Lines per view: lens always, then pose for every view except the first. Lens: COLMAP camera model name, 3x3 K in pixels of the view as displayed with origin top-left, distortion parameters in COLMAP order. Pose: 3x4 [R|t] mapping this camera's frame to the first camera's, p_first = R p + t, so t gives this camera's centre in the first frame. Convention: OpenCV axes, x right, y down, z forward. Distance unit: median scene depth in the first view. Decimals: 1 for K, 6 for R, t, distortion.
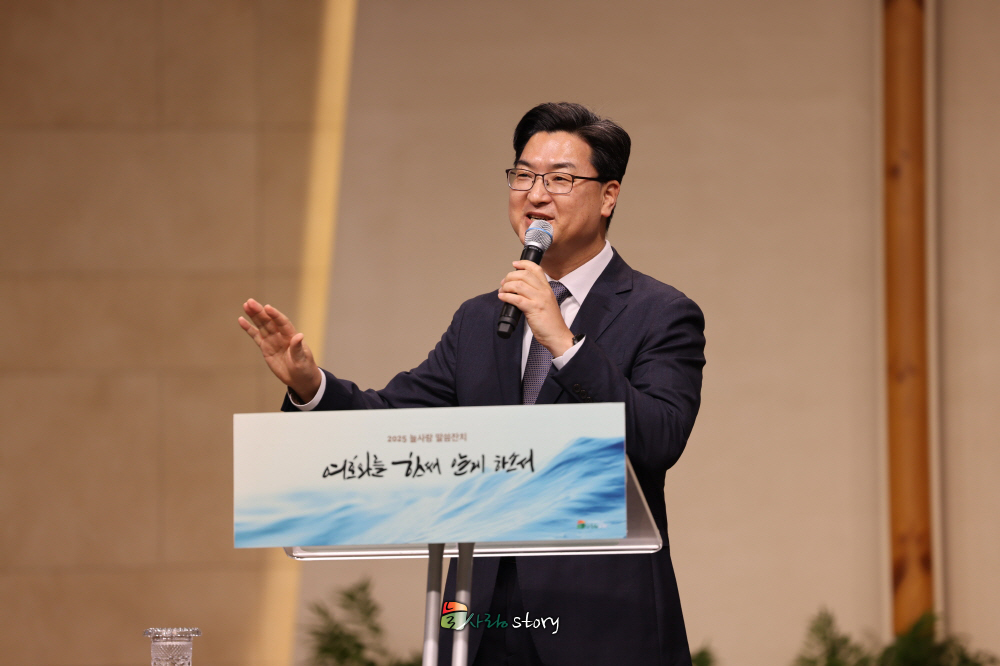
lens RADIAL K [[5925.8, 0, 500.0], [0, 5925.8, 333.0], [0, 0, 1]] dist [3.021259, -16.407748]
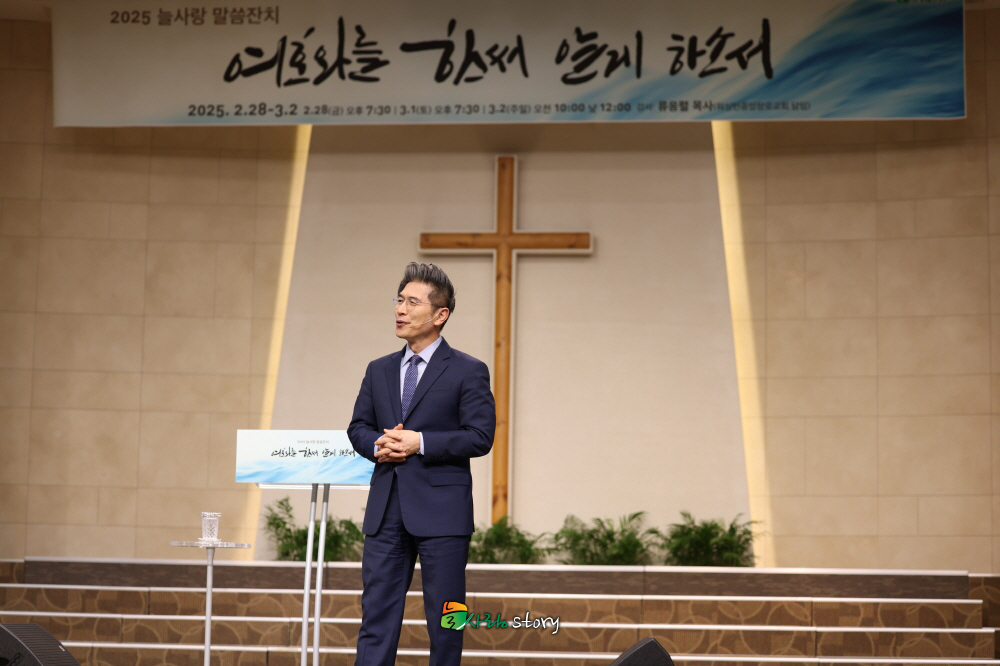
lens RADIAL K [[2186.1, 0, 500.0], [0, 2186.1, 333.0], [0, 0, 1]] dist [-0.472129, -0.047943]
pose [[0.996735, 0.035239, 0.072642, -0.021455], [-0.032538, 0.998746, -0.038038, 0.045797], [-0.073891, 0.035550, 0.996632, 0.859709]]
